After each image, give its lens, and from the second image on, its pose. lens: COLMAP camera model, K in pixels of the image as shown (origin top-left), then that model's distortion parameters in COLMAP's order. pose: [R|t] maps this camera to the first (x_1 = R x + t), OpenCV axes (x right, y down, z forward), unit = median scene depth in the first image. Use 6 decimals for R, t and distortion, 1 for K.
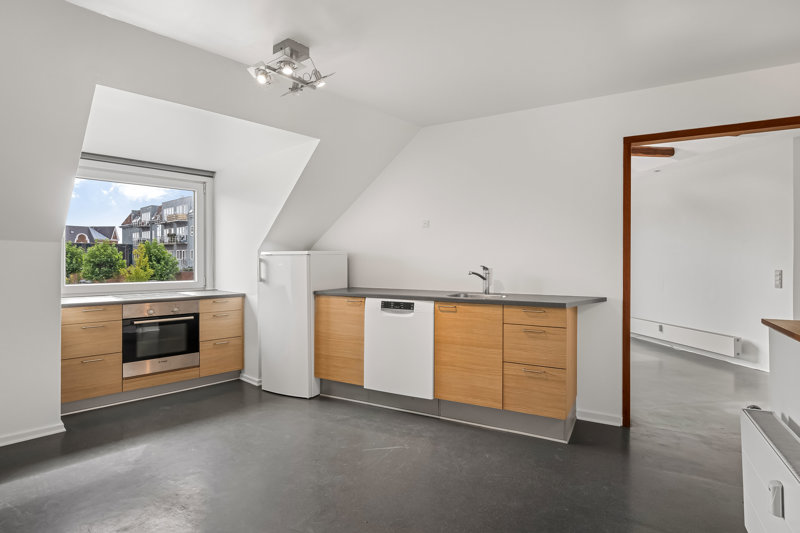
lens RADIAL K [[414.7, 0, 400.0], [0, 414.7, 266.5], [0, 0, 1]] dist [-0.000803, -0.000005]
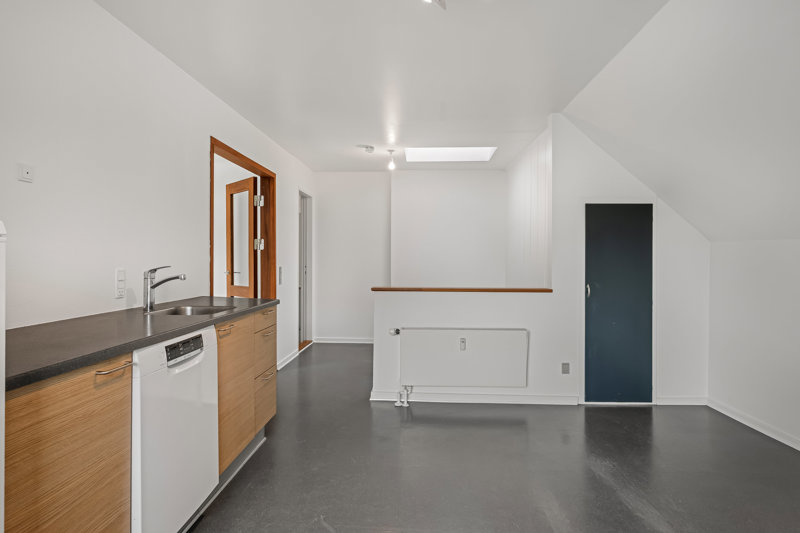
lens RADIAL K [[455.2, 0, 400.0], [0, 455.2, 266.5], [0, 0, 1]] dist [-0.001017, 0.000327]
pose [[-0.444990, -0.014740, 0.895414, -0.583351], [0.012923, 0.999655, 0.022879, -0.012047], [-0.895442, 0.021753, -0.444646, 0.956010]]
